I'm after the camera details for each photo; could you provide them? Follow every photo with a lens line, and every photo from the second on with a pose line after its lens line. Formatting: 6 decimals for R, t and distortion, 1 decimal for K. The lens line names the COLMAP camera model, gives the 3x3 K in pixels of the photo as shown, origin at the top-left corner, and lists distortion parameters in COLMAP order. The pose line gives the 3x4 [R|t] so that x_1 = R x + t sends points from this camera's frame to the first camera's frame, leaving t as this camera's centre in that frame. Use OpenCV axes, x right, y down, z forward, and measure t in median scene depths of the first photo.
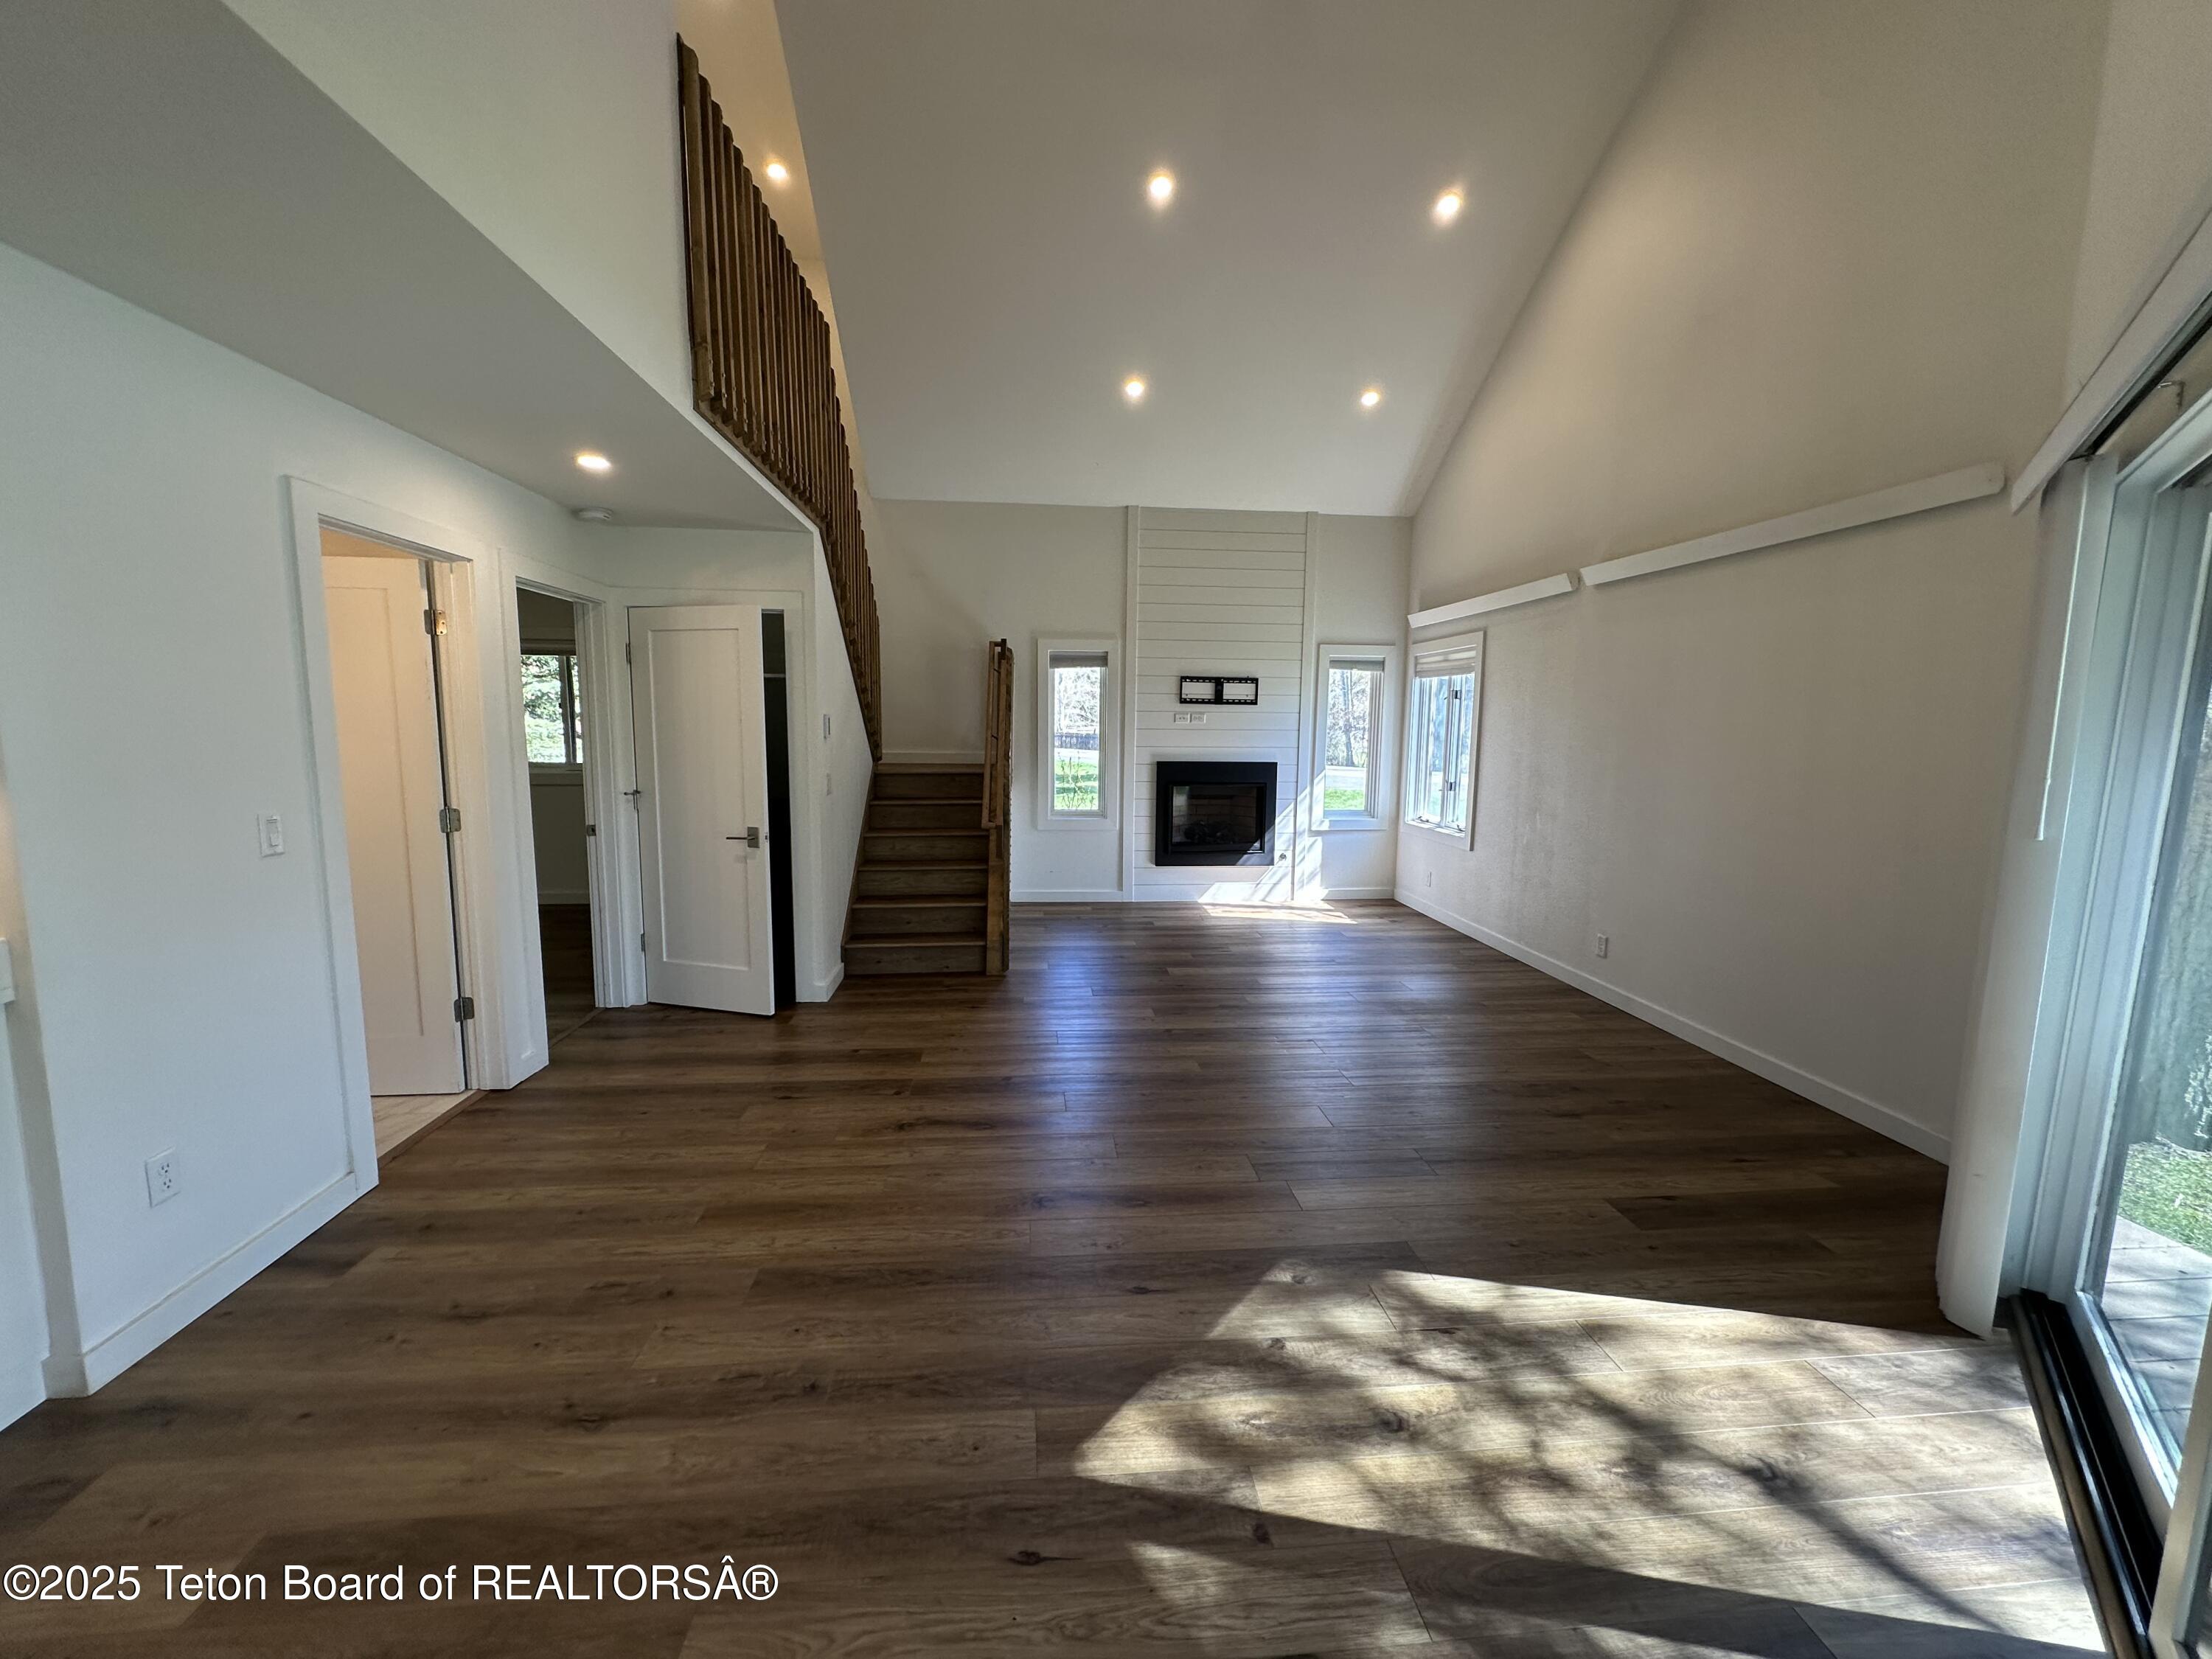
lens RADIAL K [[874.3, 0, 1106.0], [0, 874.3, 829.5], [0, 0, 1]] dist [-0.002086, -0.000506]
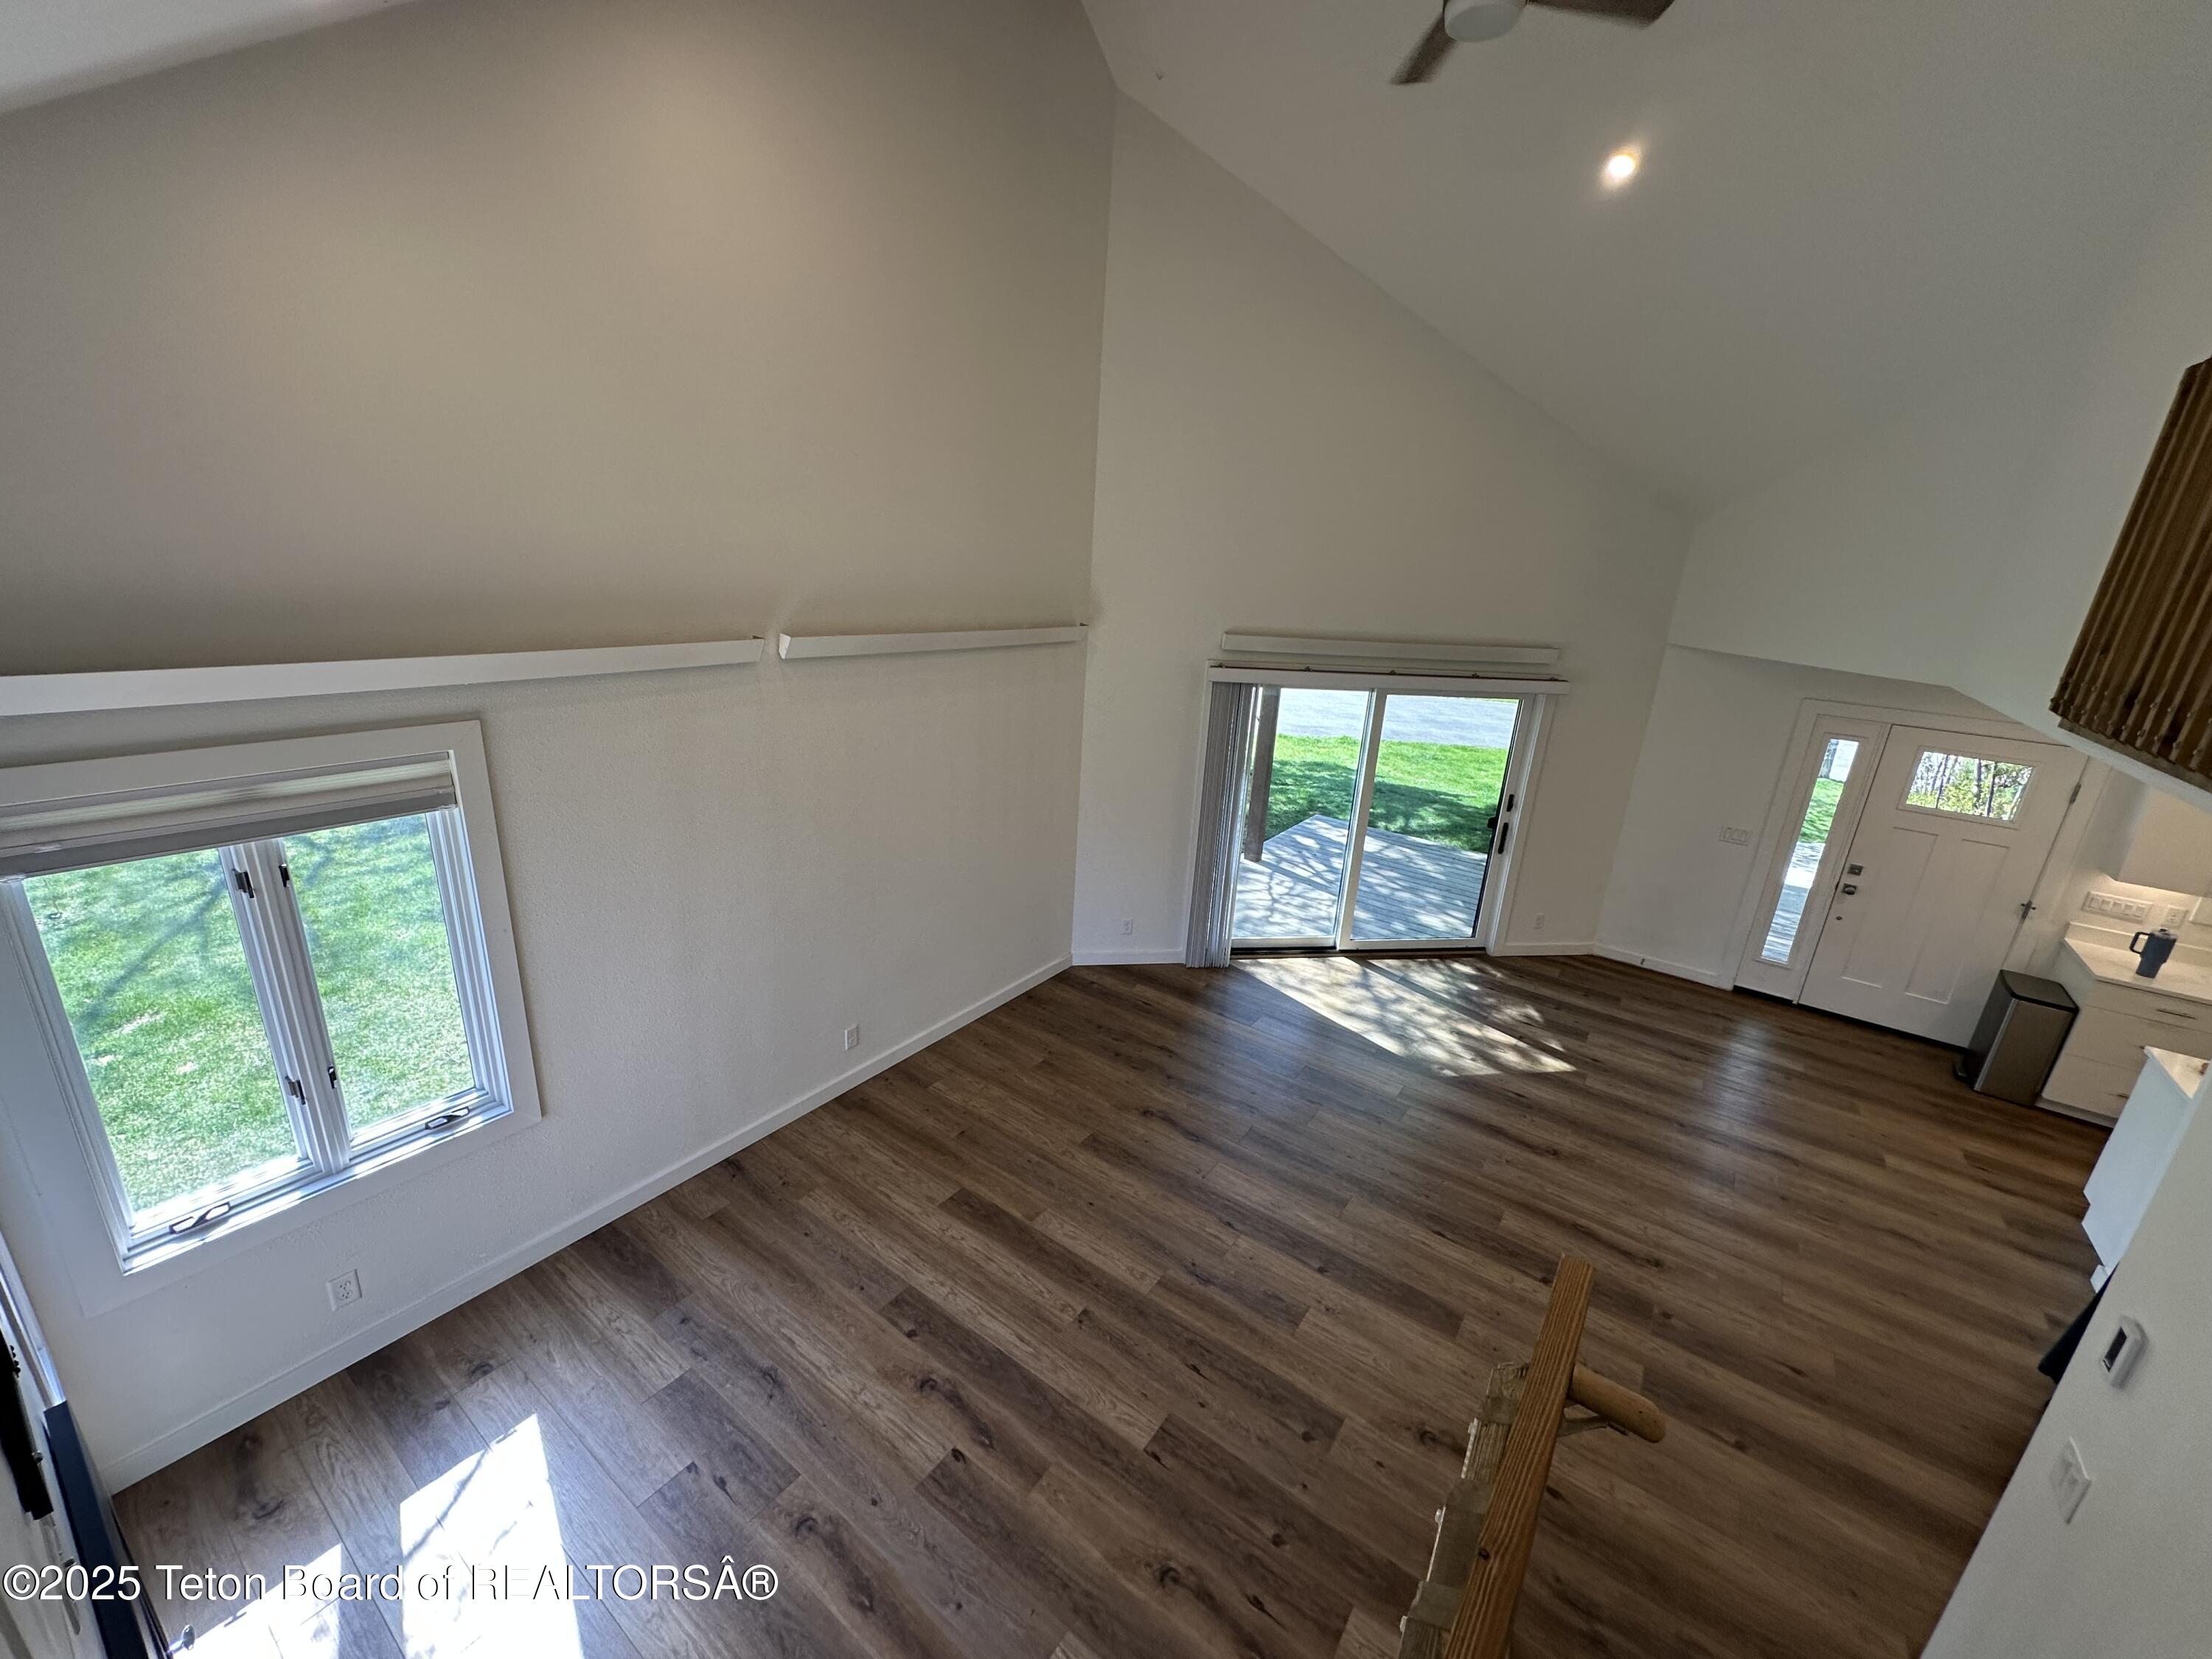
lens RADIAL K [[874.3, 0, 1106.0], [0, 874.3, 829.5], [0, 0, 1]] dist [-0.002086, -0.000506]
pose [[-0.842605, -0.291485, 0.452828, 0.158195], [0.506490, -0.714646, 0.482440, -0.740859], [0.182988, 0.635859, 0.749799, -1.614662]]
